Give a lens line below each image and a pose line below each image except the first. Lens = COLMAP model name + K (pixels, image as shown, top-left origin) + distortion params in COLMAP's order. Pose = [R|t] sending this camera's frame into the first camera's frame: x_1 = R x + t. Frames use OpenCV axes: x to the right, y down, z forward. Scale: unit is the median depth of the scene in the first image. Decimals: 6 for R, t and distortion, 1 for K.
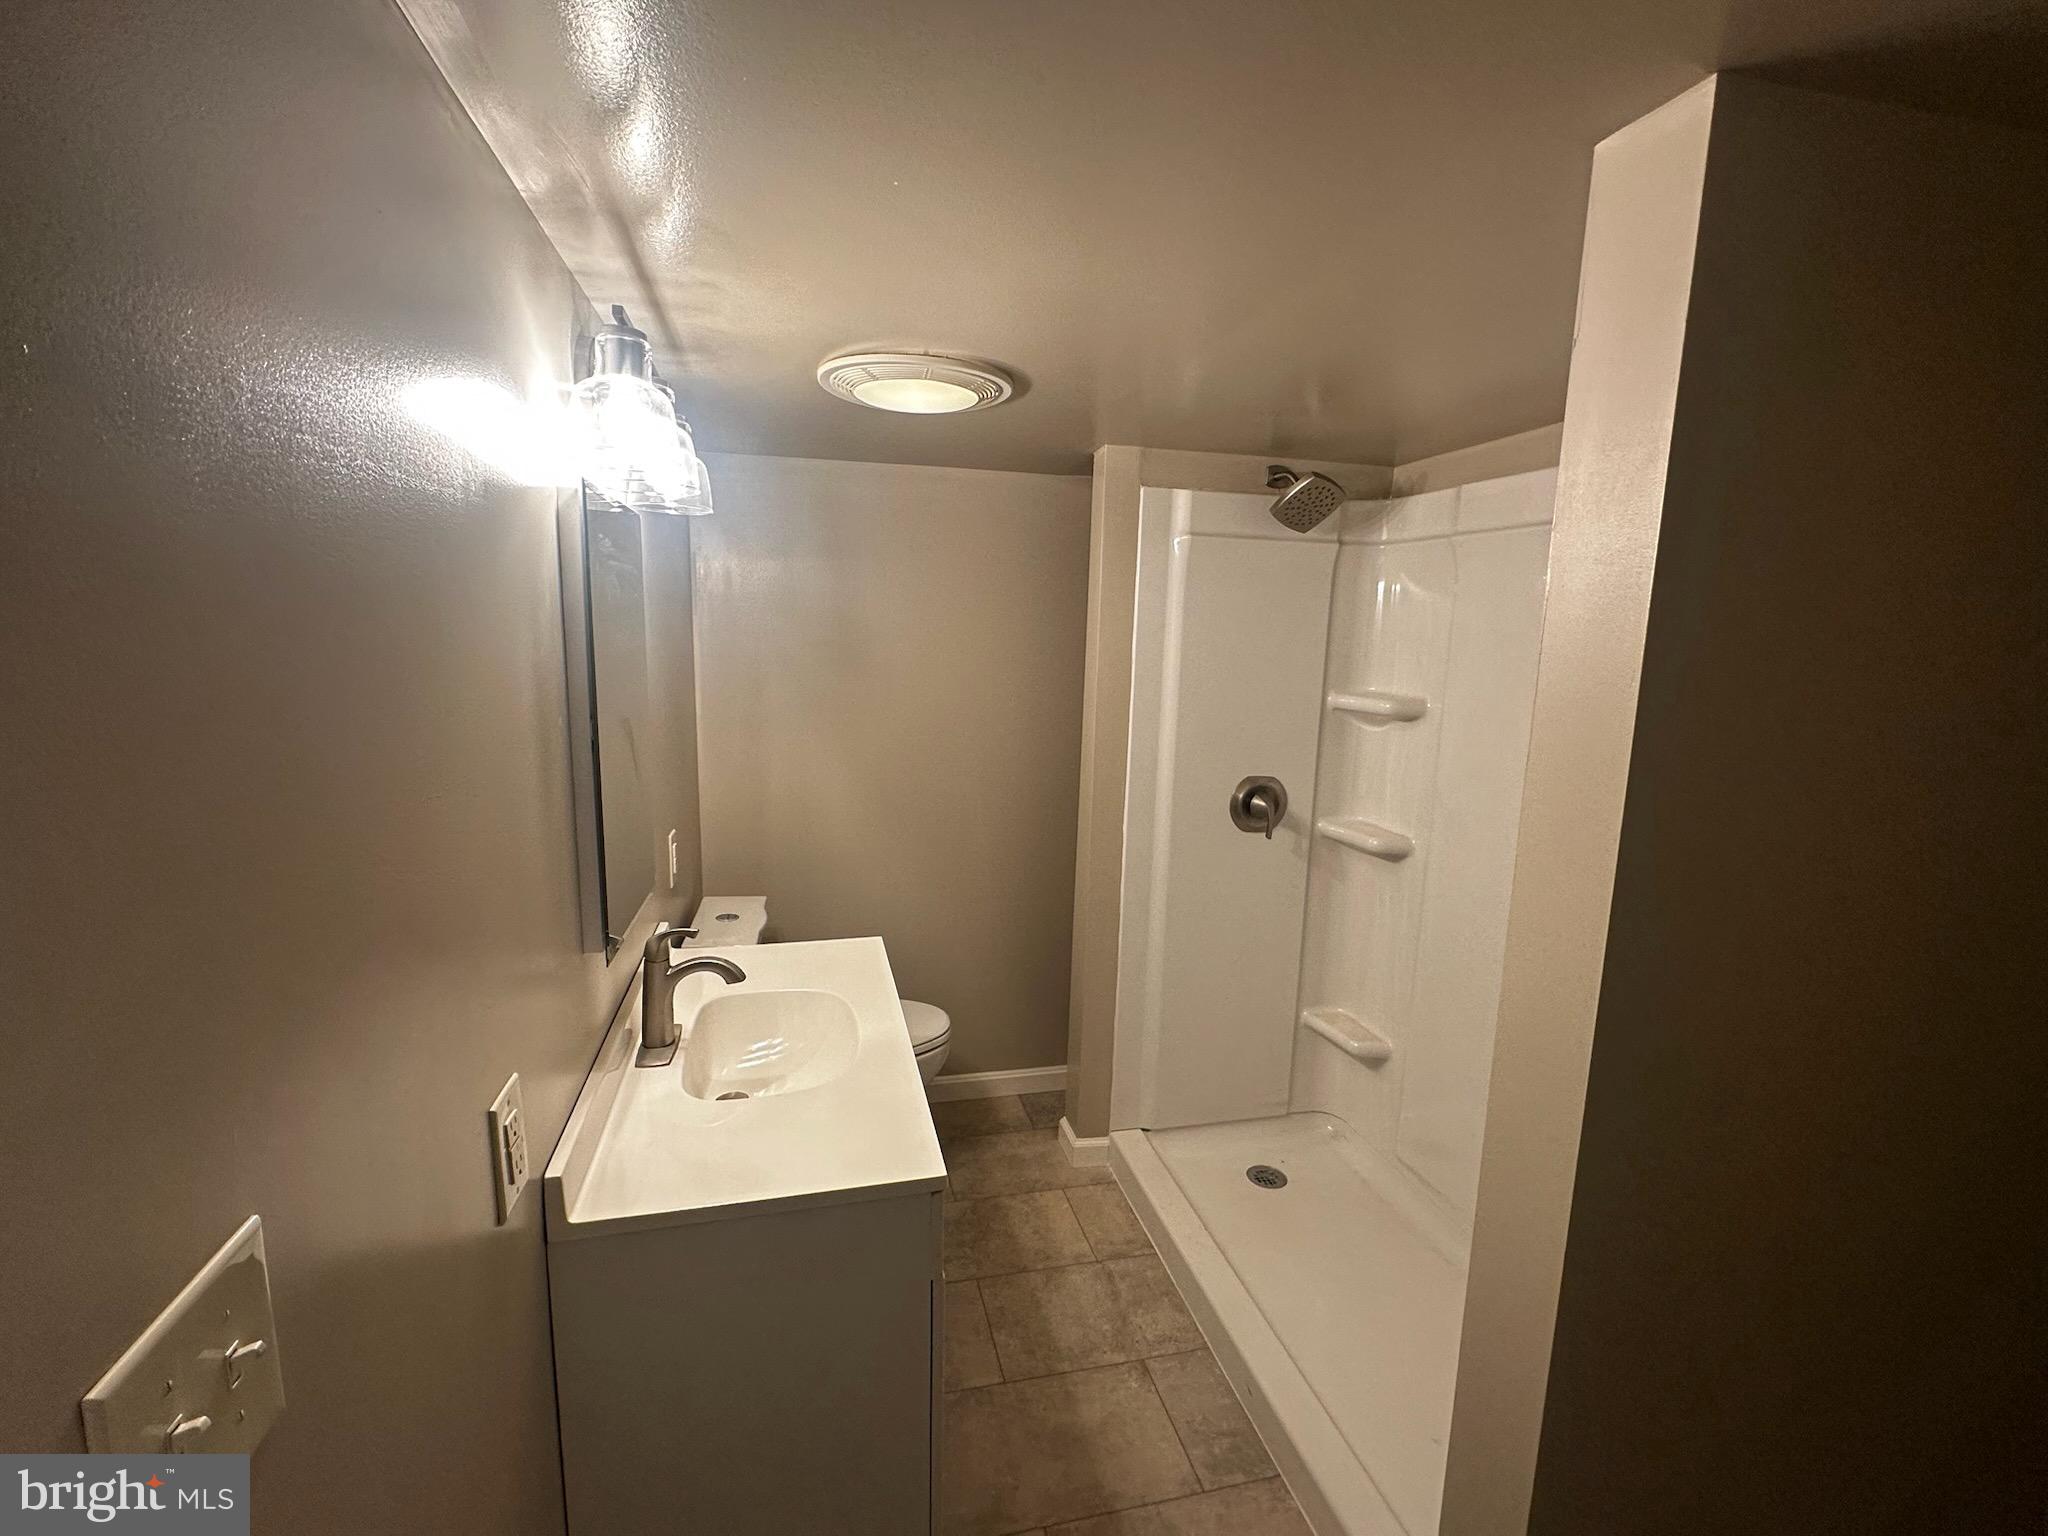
lens RADIAL K [[892.6, 0, 1012.5], [0, 892.6, 773.8], [0, 0, 1]] dist [-0.003162, 0.001219]
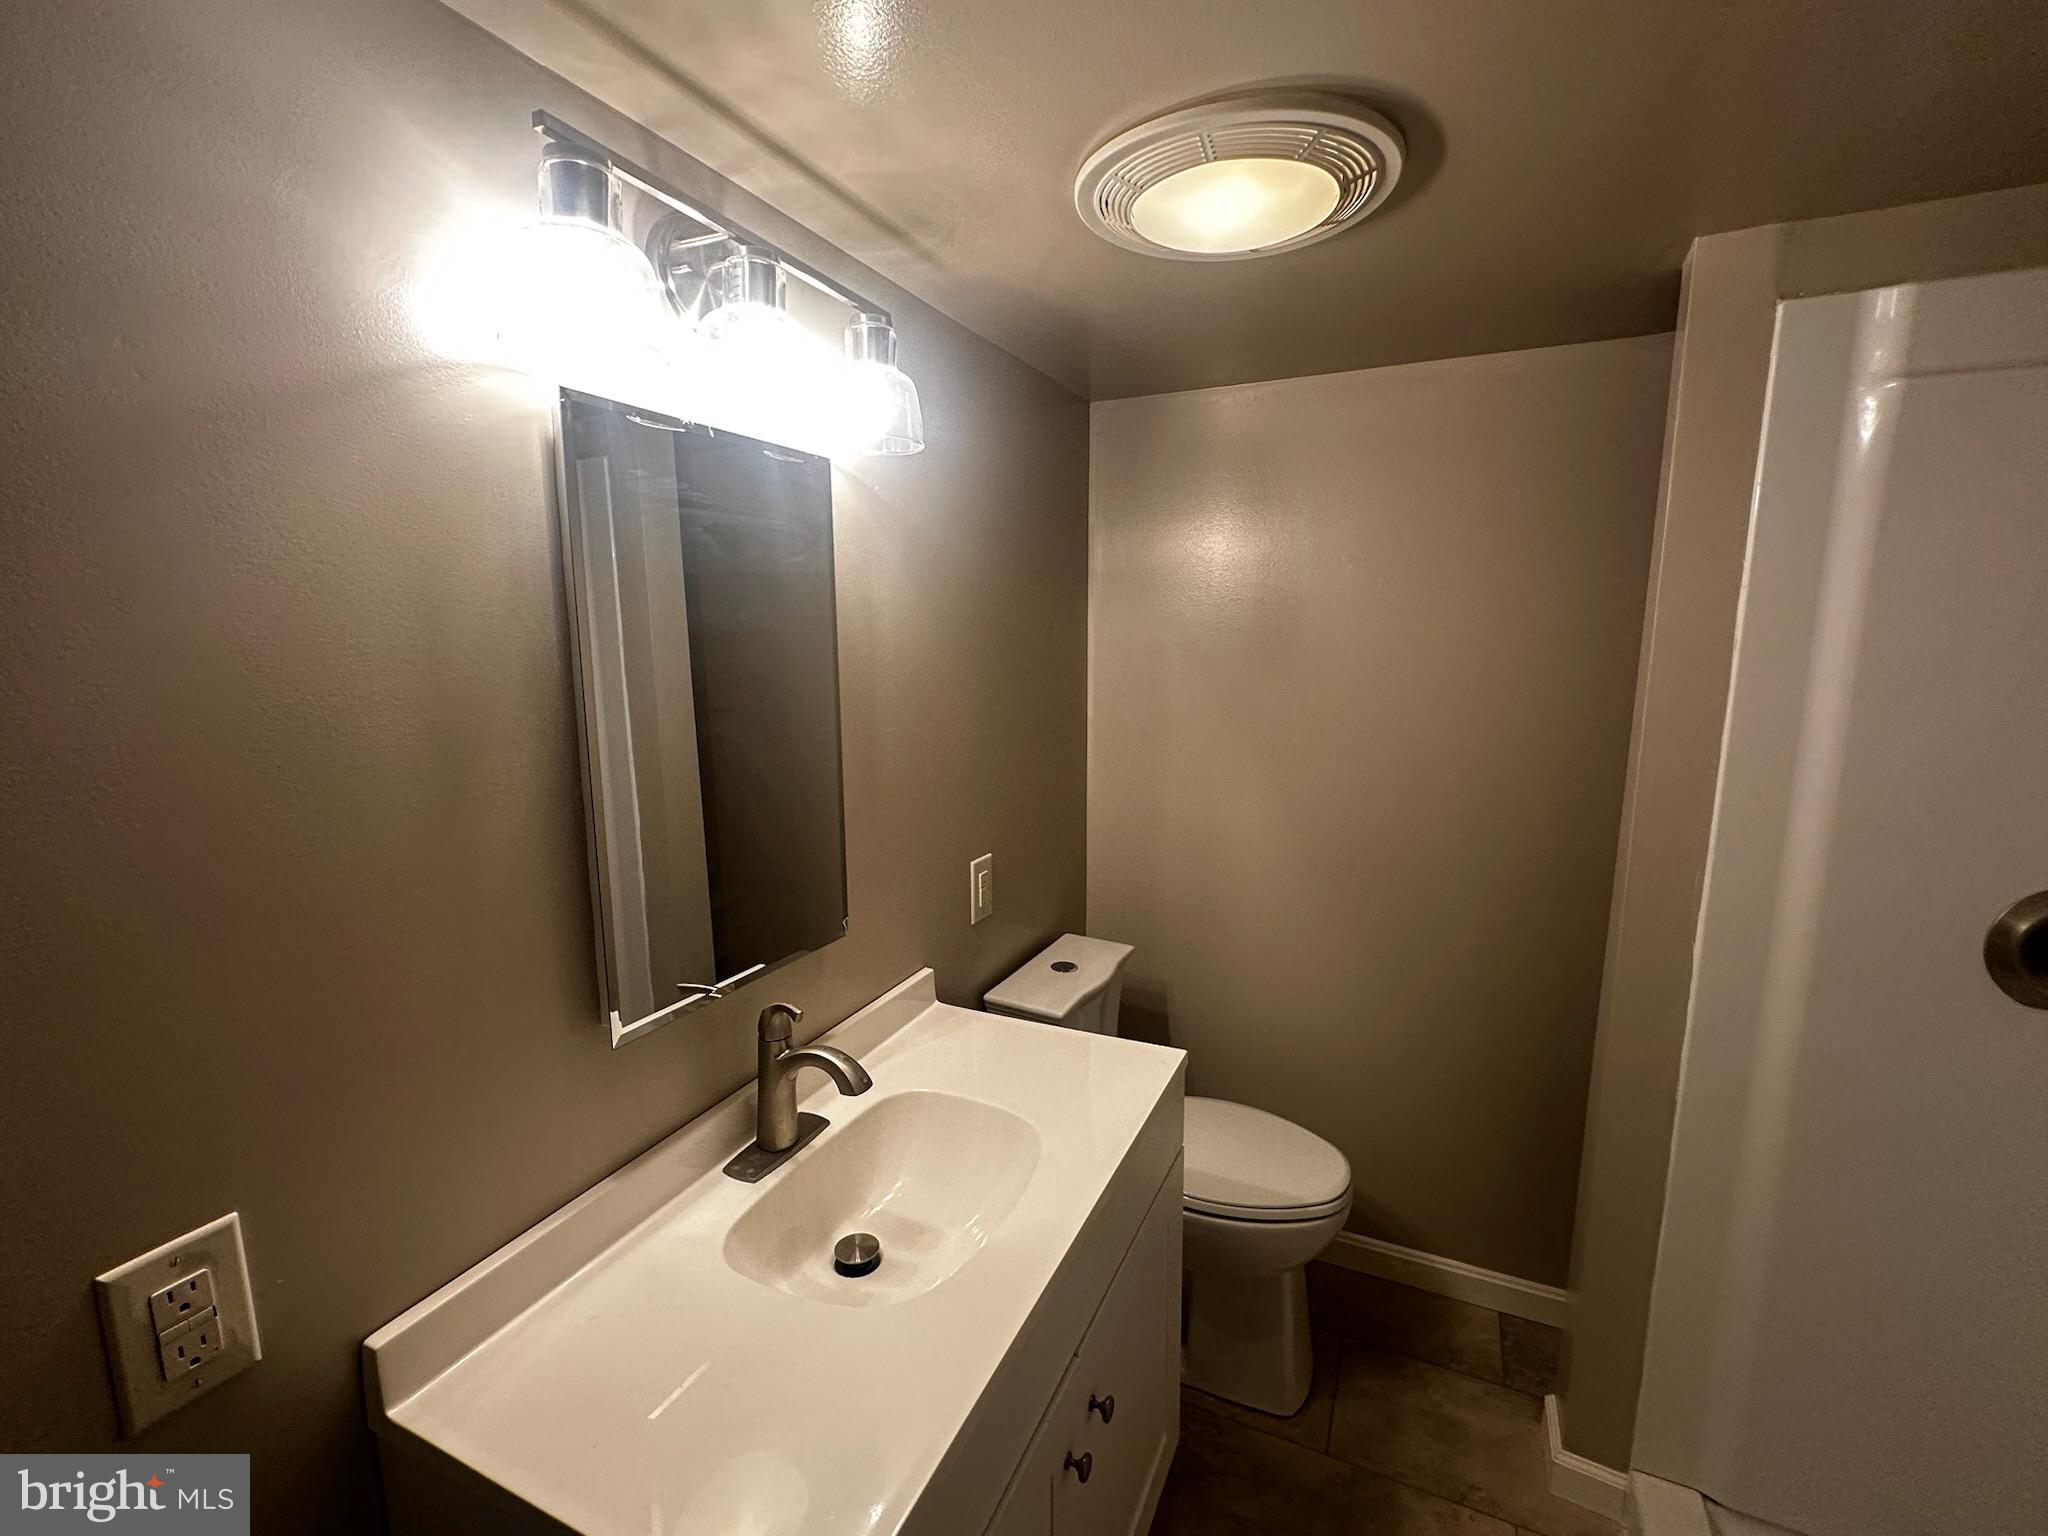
lens RADIAL K [[892.6, 0, 1012.5], [0, 892.6, 773.8], [0, 0, 1]] dist [-0.003162, 0.001219]
pose [[0.782629, 0.069455, -0.618602, 0.125827], [-0.072025, 0.997185, 0.020838, -0.026449], [0.618308, 0.028246, 0.785428, 0.305718]]
